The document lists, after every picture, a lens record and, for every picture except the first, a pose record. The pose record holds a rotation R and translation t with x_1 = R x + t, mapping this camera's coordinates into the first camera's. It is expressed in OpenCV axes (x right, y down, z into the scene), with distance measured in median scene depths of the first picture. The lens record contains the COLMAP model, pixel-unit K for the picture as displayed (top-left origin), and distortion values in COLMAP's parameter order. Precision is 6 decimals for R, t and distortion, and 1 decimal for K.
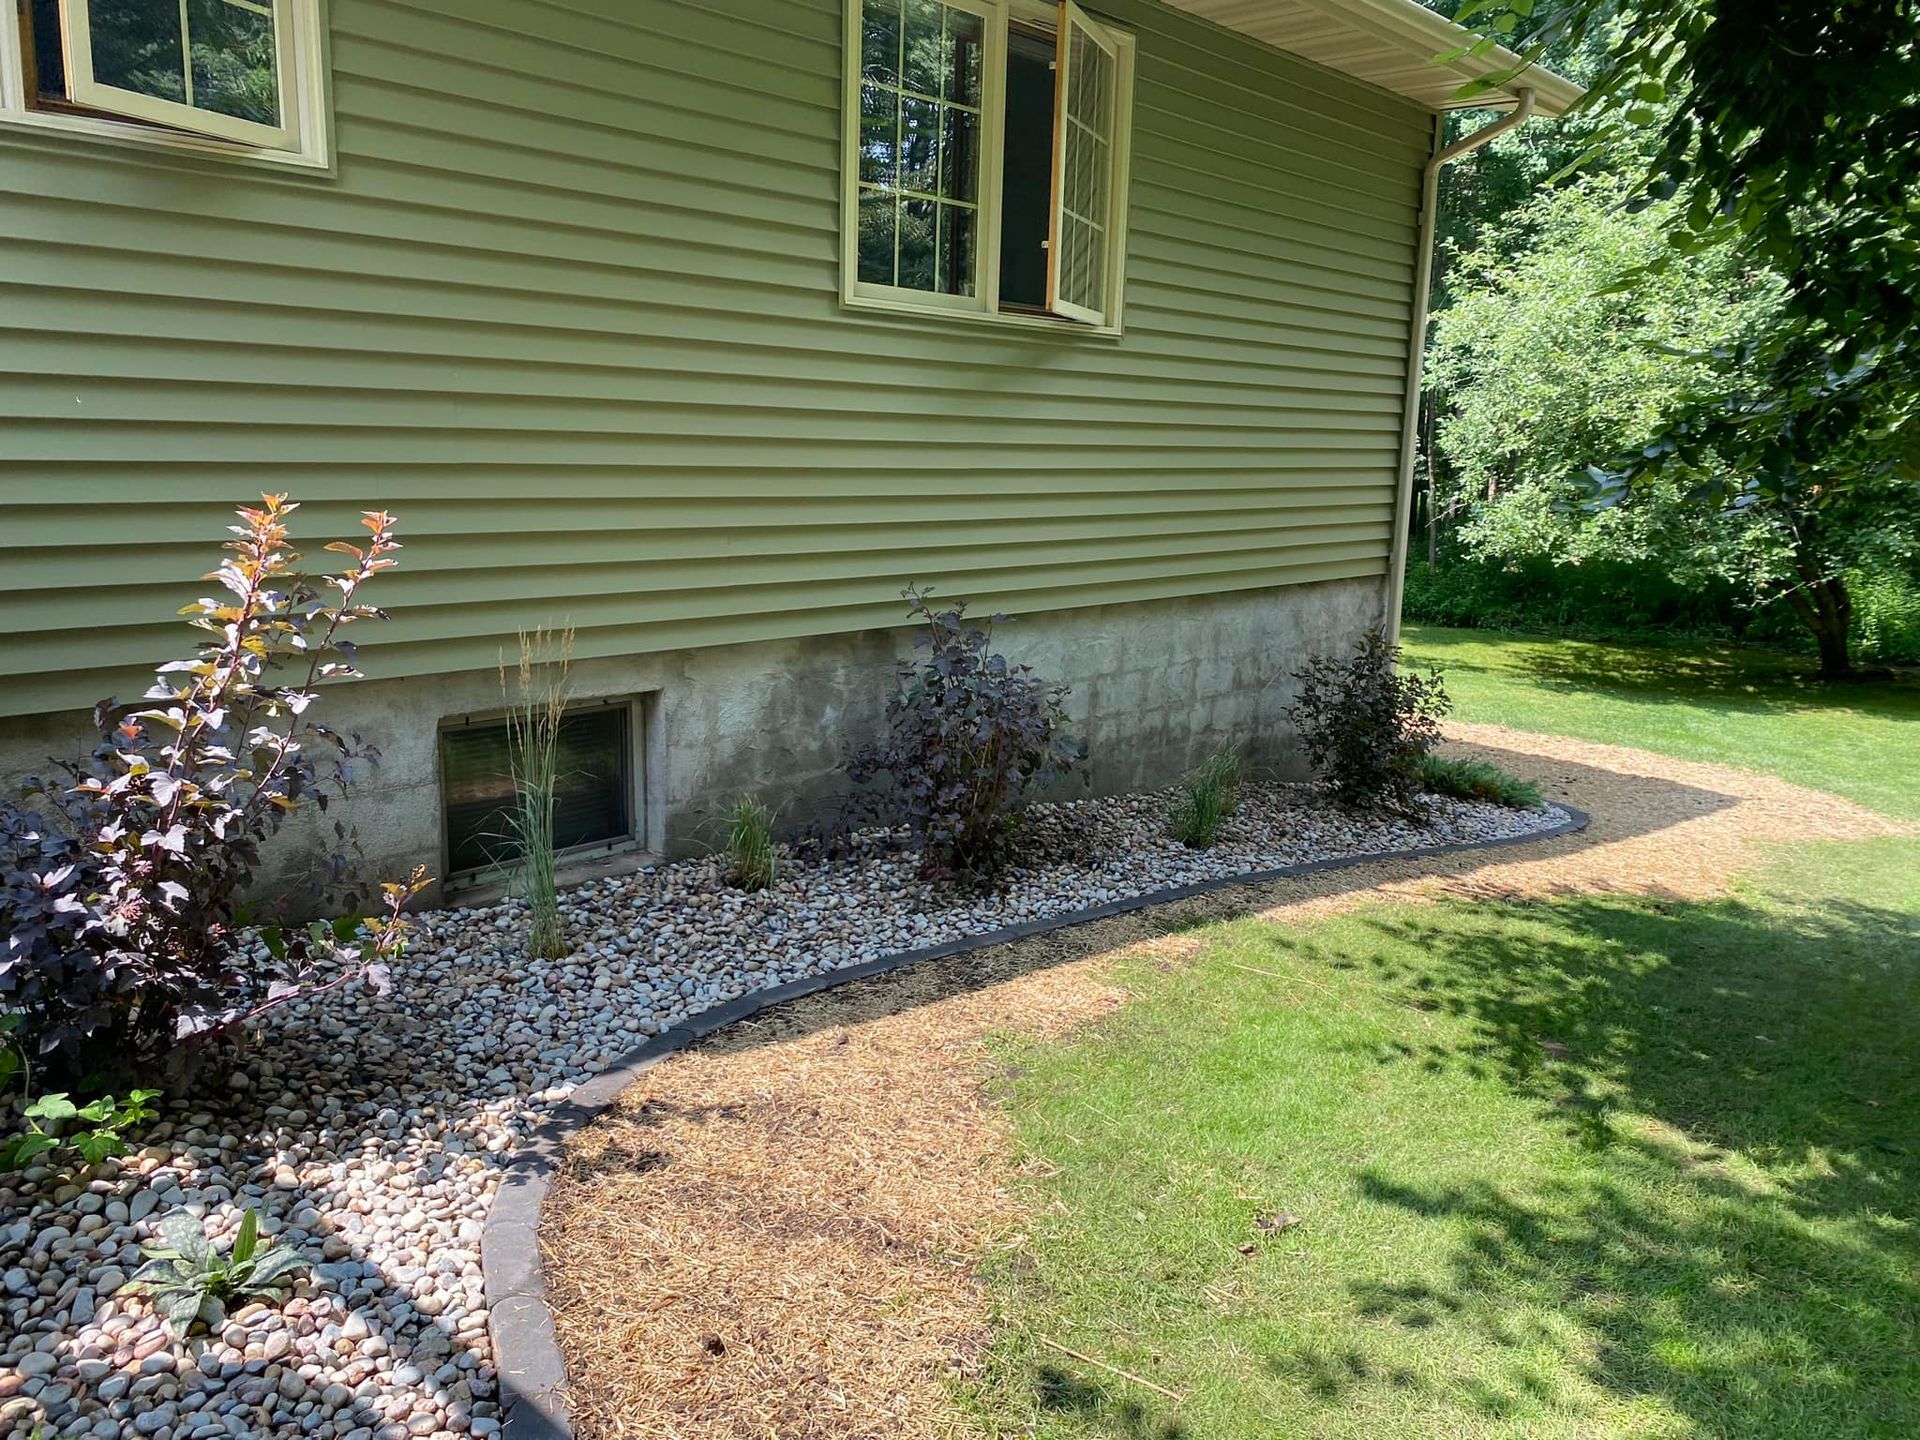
lens RADIAL K [[1445.2, 0, 960.0], [0, 1445.2, 720.0], [0, 0, 1]] dist [0.041384, -0.038710]
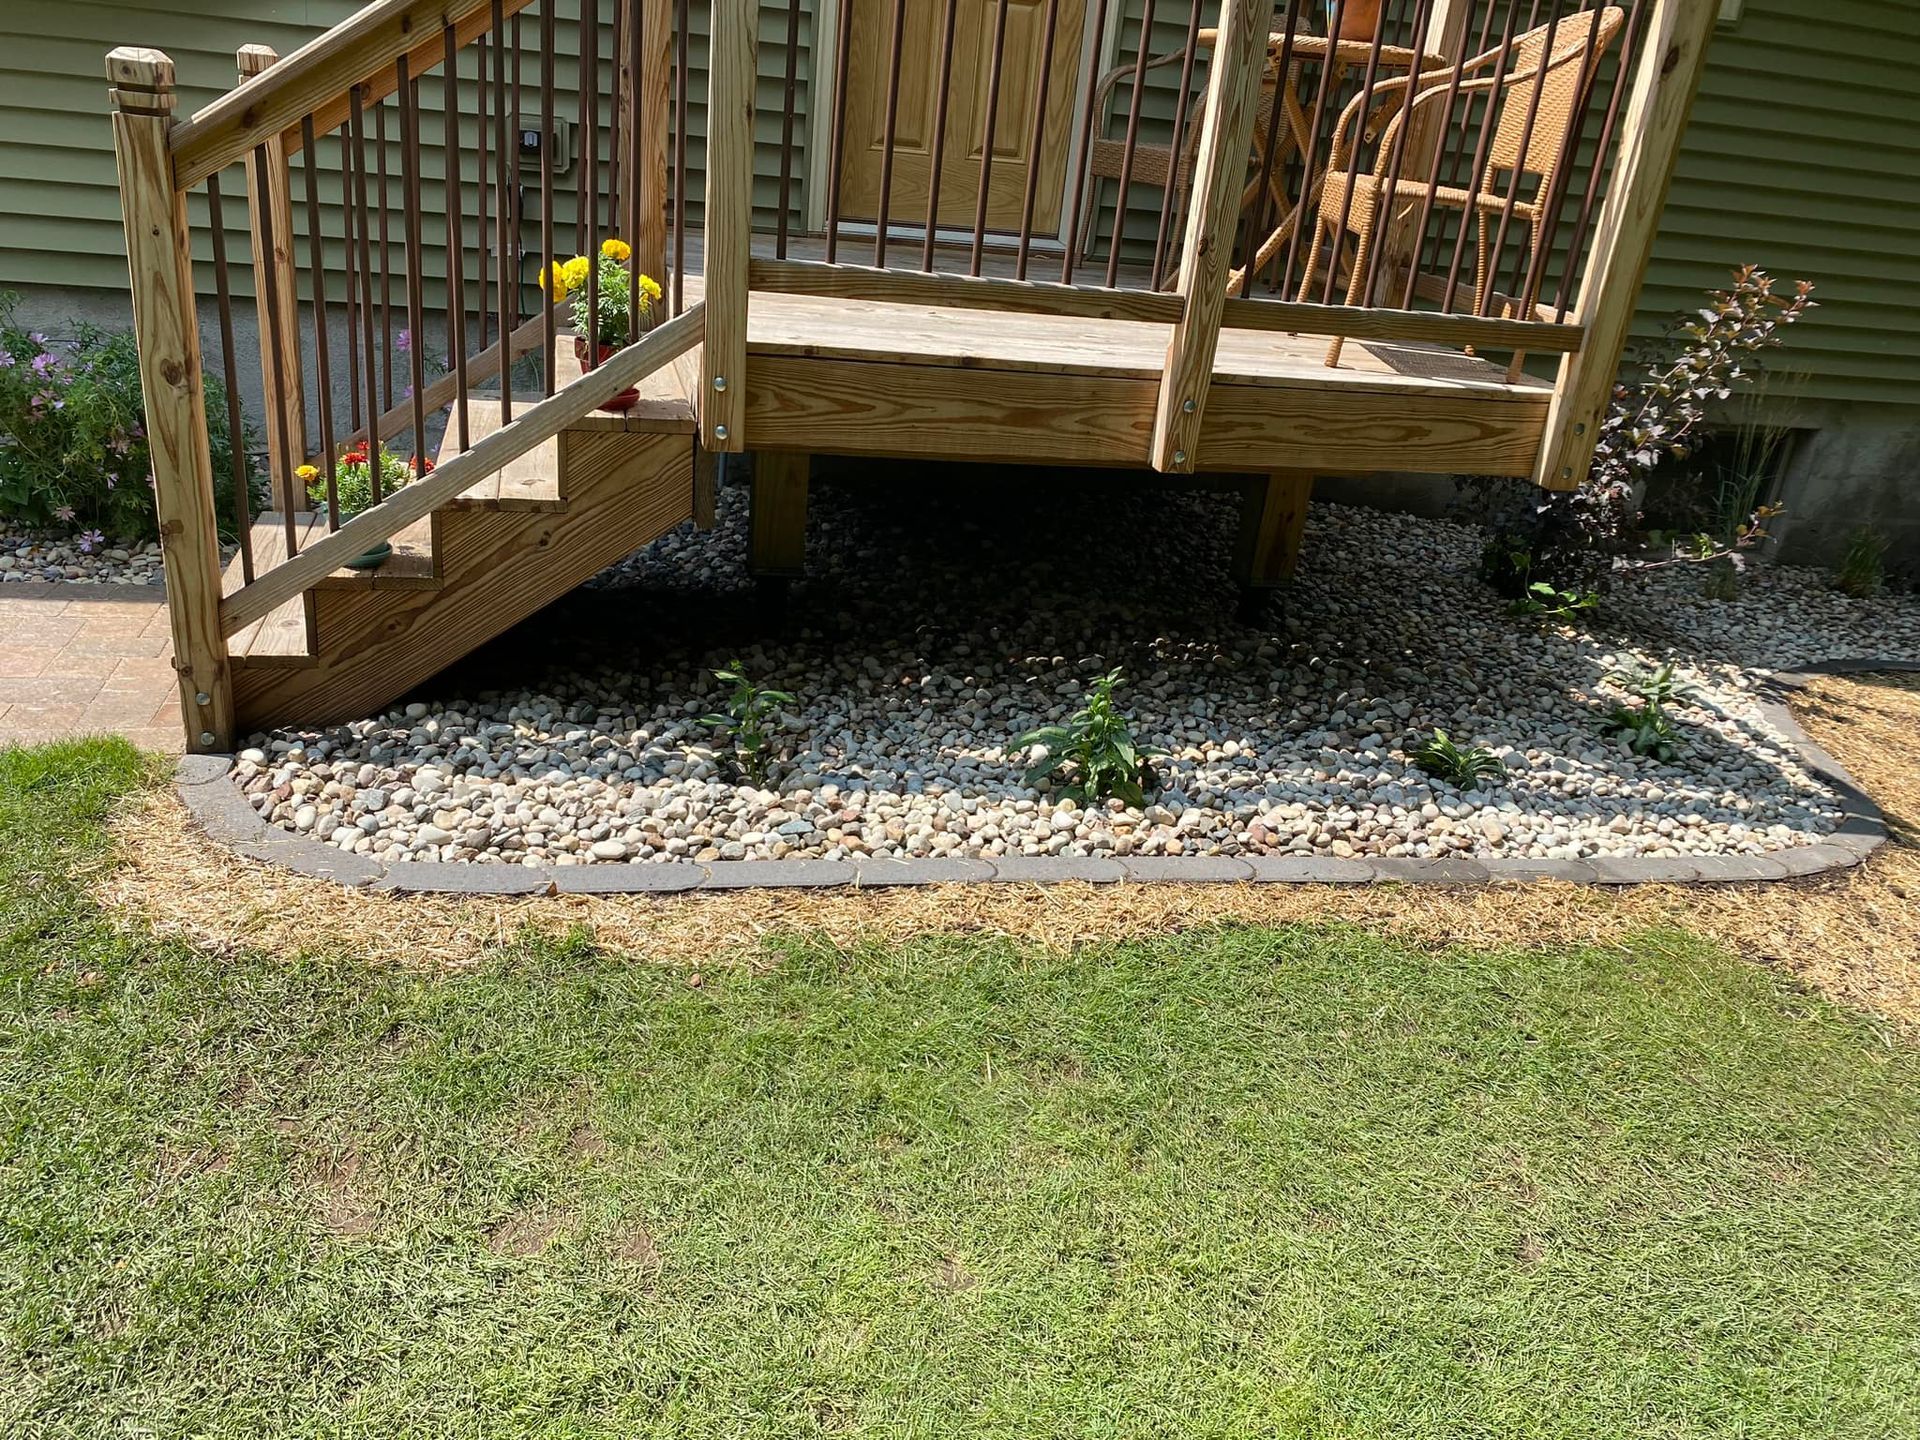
lens RADIAL K [[1445.2, 0, 960.0], [0, 1445.2, 720.0], [0, 0, 1]] dist [0.041384, -0.038710]
pose [[0.839890, 0.260553, -0.476126, -0.230802], [-0.175039, 0.960397, 0.216793, 0.112489], [0.513756, -0.098742, 0.852235, -0.739653]]
